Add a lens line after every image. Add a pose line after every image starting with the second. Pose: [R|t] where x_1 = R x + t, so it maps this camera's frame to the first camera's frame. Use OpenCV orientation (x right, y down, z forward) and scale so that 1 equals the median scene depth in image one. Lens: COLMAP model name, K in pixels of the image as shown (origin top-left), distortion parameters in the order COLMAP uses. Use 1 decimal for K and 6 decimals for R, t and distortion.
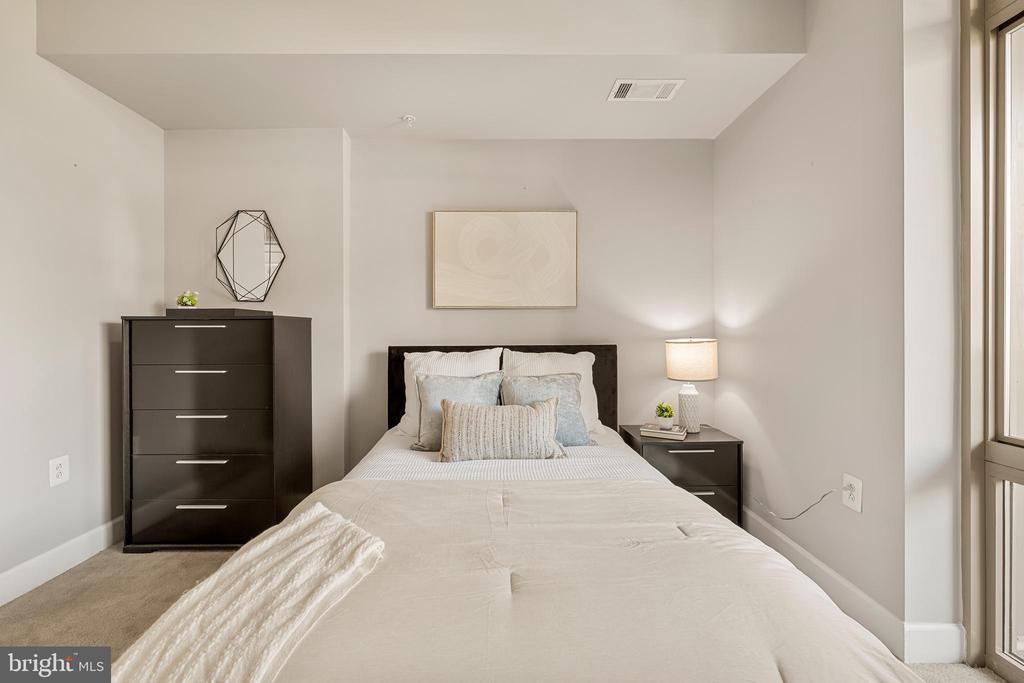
lens RADIAL K [[426.4, 0, 505.3], [0, 426.4, 332.3], [0, 0, 1]] dist [-0.000254, 0.000294]
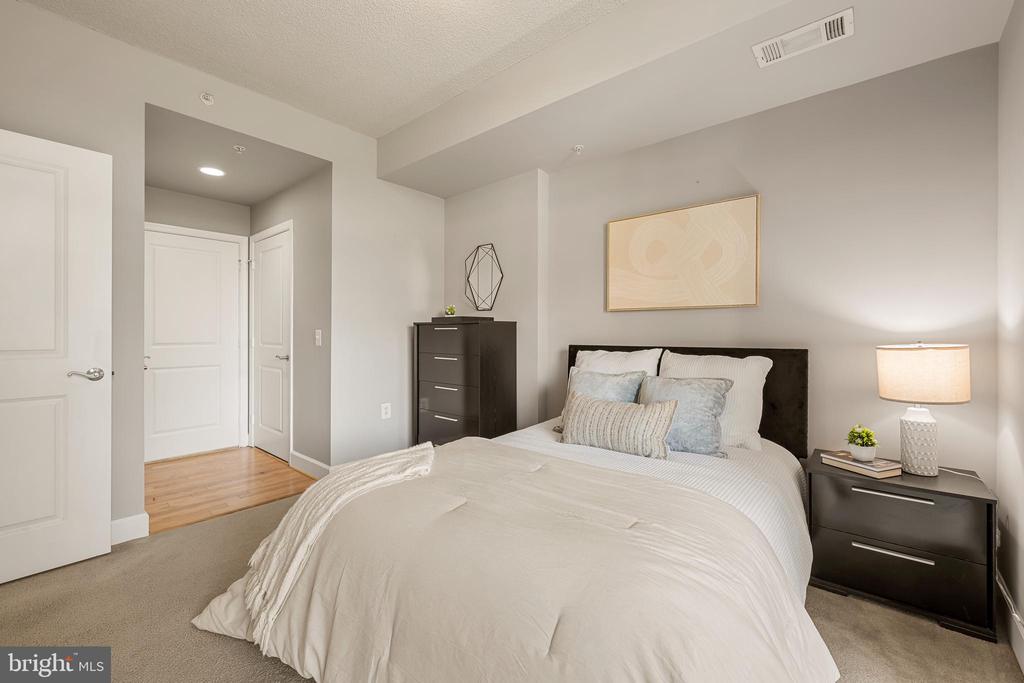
lens RADIAL K [[426.4, 0, 505.3], [0, 426.4, 332.3], [0, 0, 1]] dist [-0.000254, 0.000294]
pose [[0.749243, 0.003209, -0.662287, 0.396279], [-0.003936, 0.999992, 0.000393, -0.001698], [0.662283, 0.002312, 0.749250, 0.005525]]
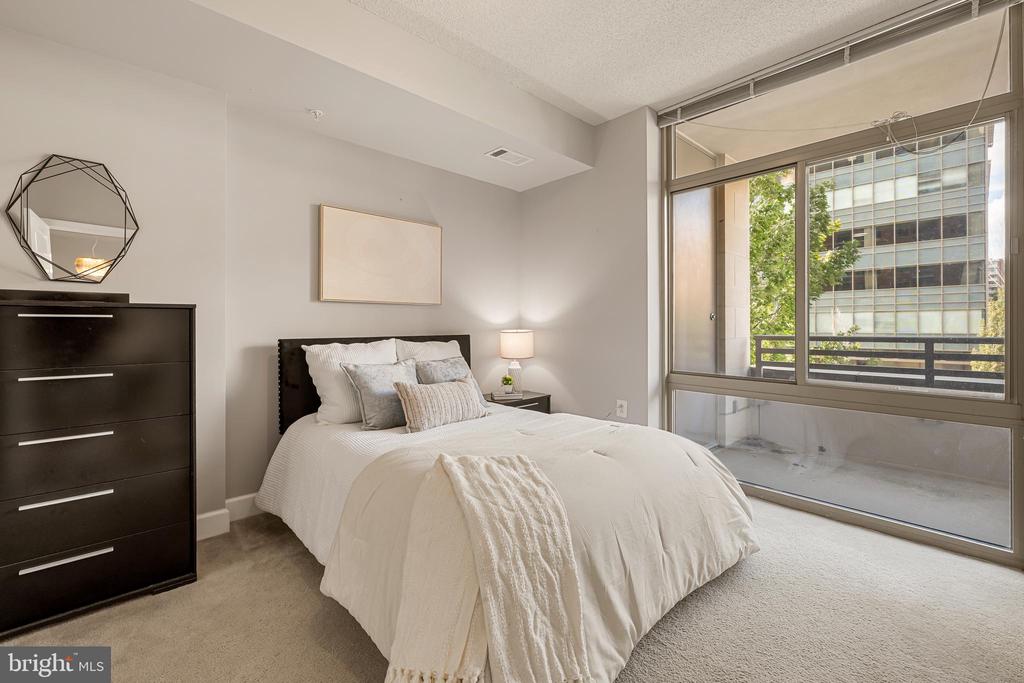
lens RADIAL K [[431.7, 0, 513.3], [0, 431.7, 324.2], [0, 0, 1]] dist [0.001527, 0.000326]
pose [[0.730419, 0.004508, 0.682984, -0.585002], [-0.000662, 0.999982, -0.005891, 0.005115], [-0.682999, 0.003851, 0.730409, -0.059281]]
